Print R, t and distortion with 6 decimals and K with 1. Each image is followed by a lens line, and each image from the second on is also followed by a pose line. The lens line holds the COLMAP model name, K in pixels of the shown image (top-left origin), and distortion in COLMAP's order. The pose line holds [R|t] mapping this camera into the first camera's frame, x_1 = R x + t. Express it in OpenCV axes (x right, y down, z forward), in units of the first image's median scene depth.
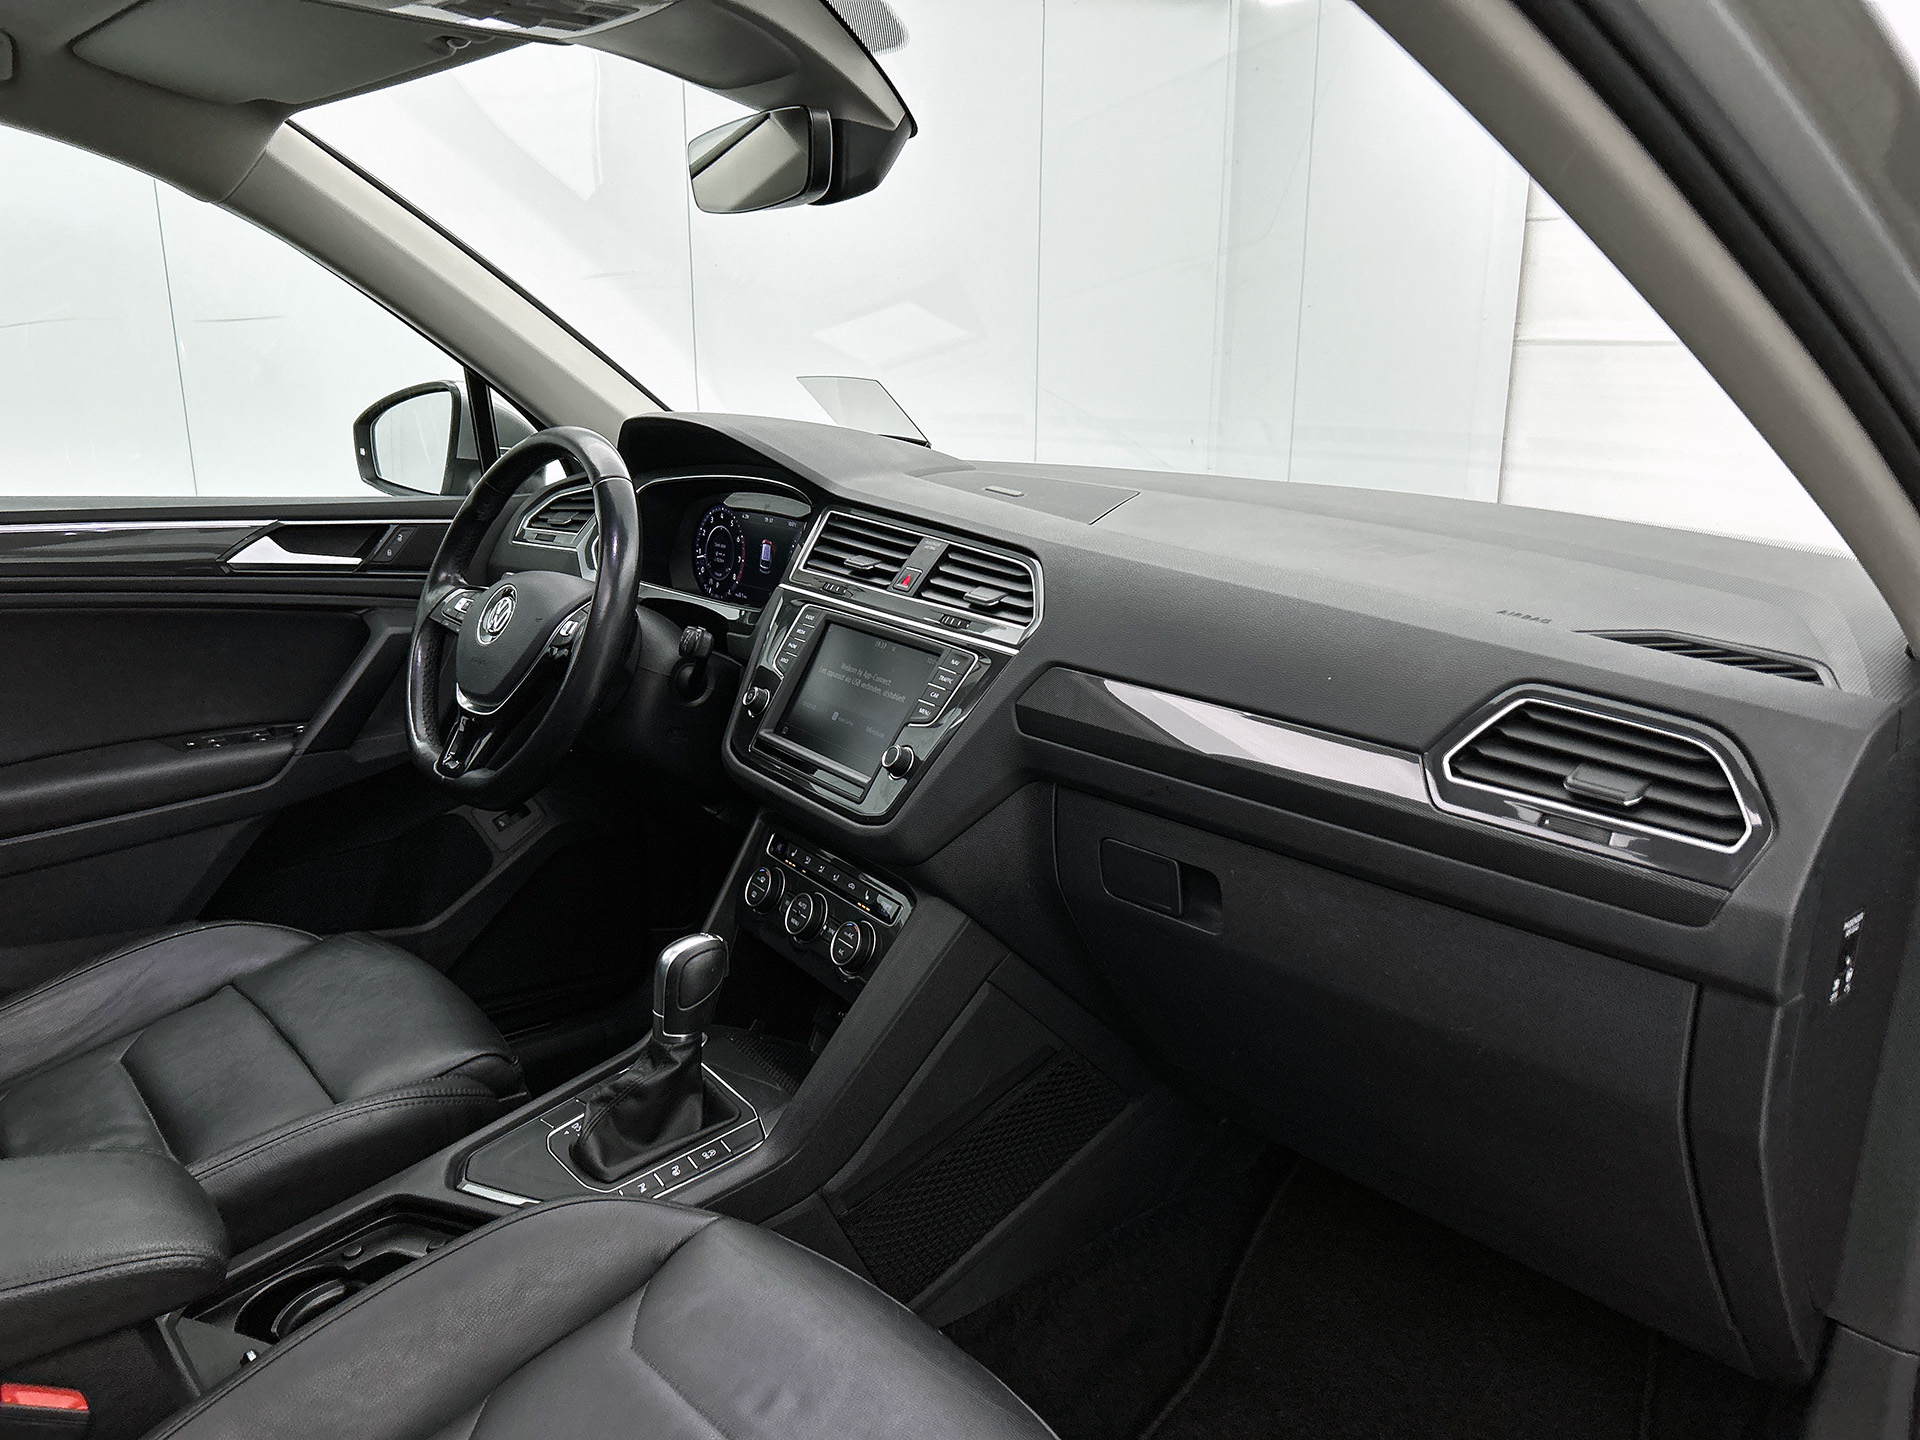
lens RADIAL K [[1488.0, 0, 960.0], [0, 1488.0, 720.0], [0, 0, 1]] dist [0.022668, -0.000303]
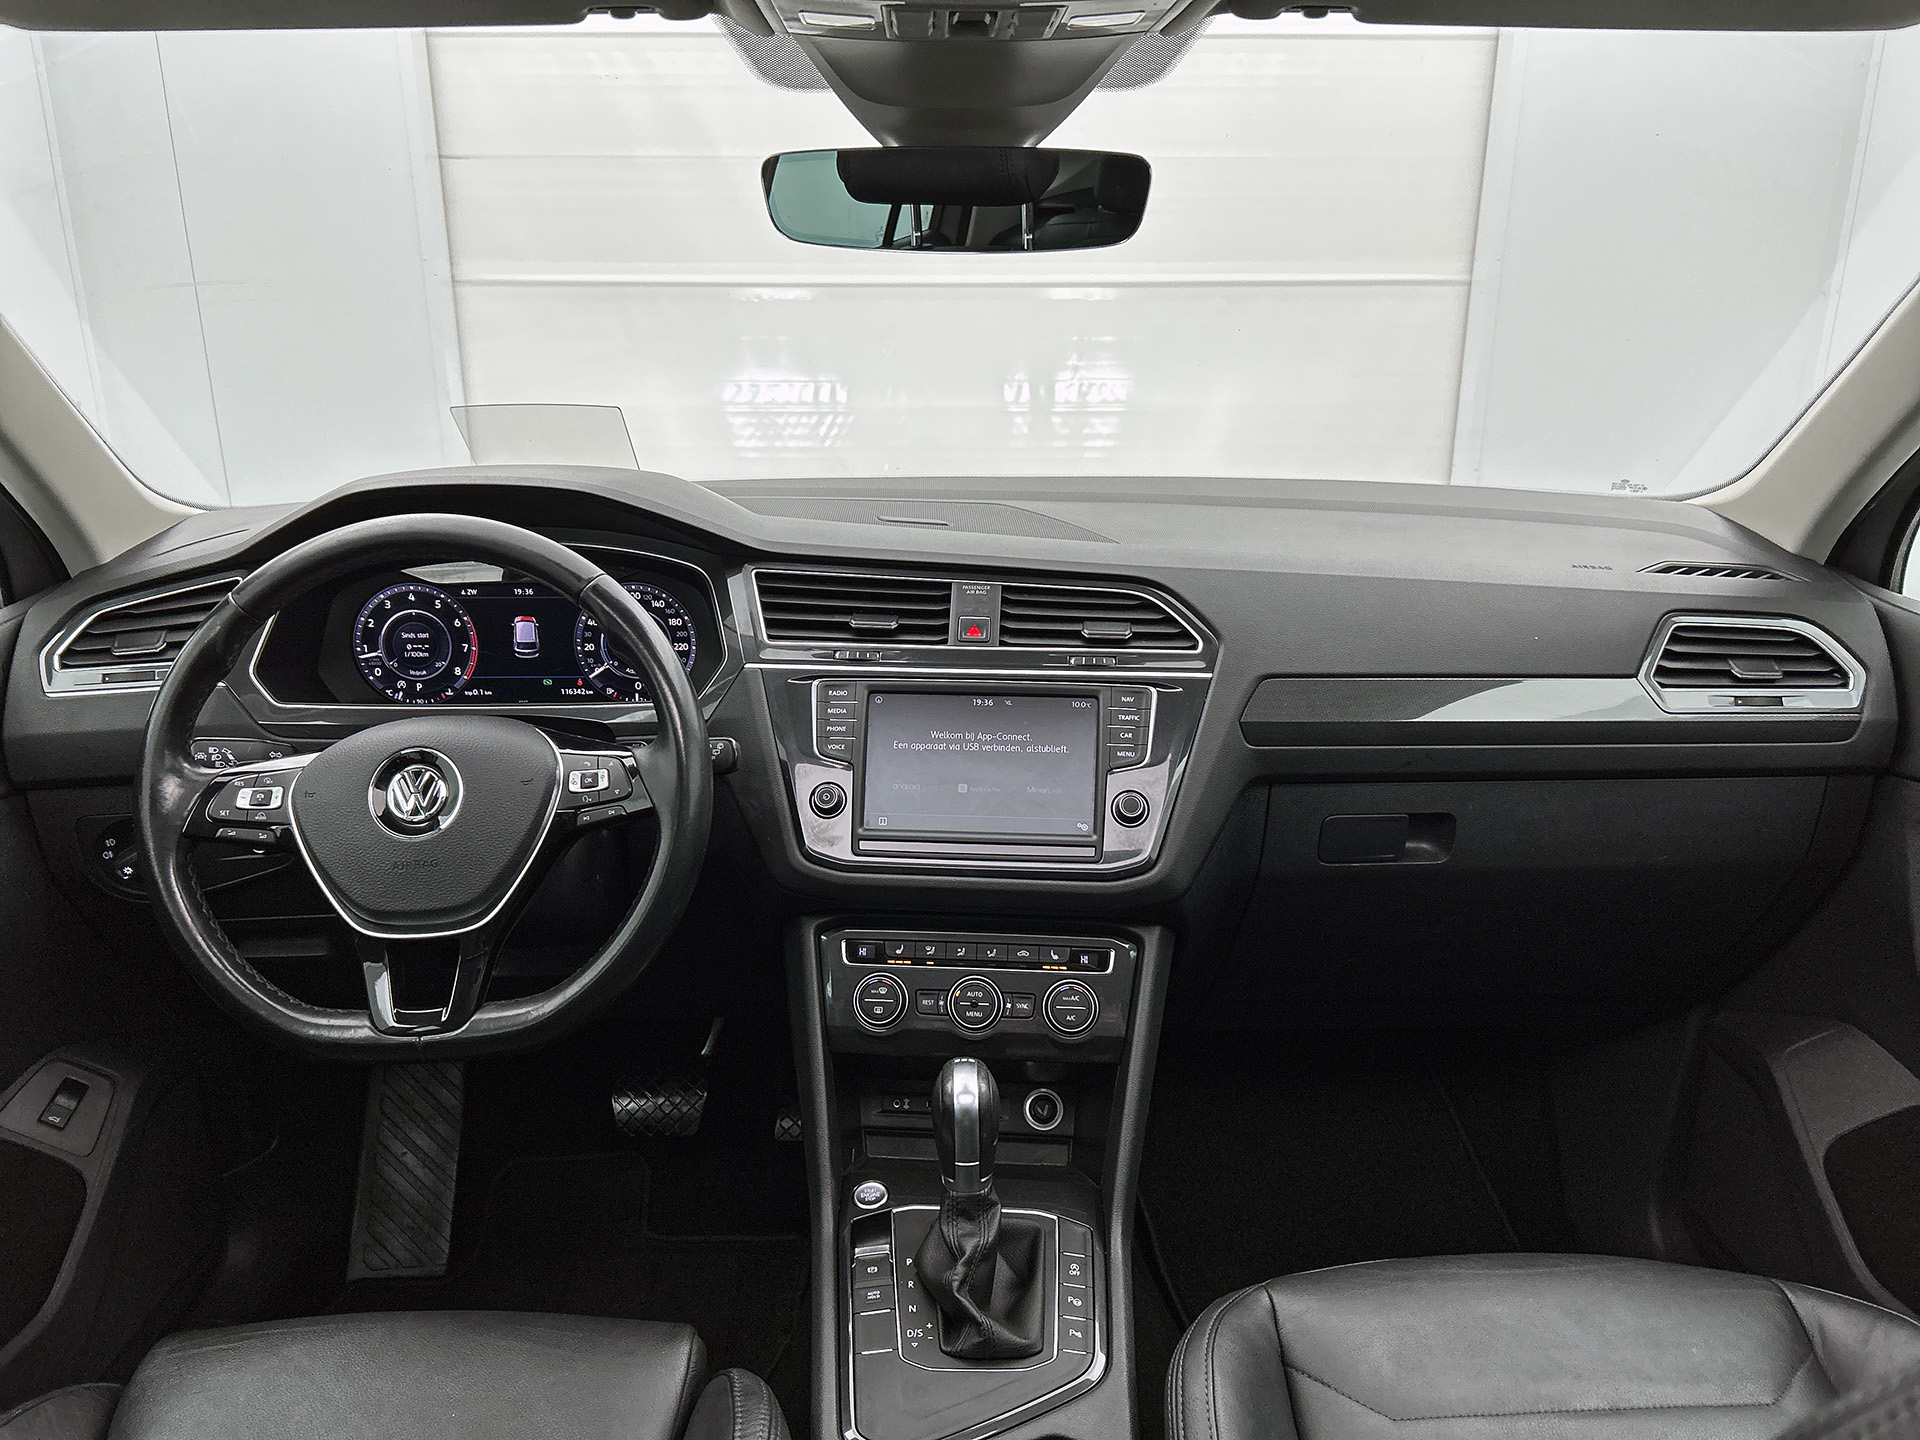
lens RADIAL K [[1488.0, 0, 960.0], [0, 1488.0, 720.0], [0, 0, 1]] dist [0.022668, -0.000303]
pose [[0.618672, -0.238984, 0.748419, -0.724770], [0.193222, 0.969637, 0.149899, -0.172565], [-0.761518, 0.051873, 0.646064, 0.375534]]
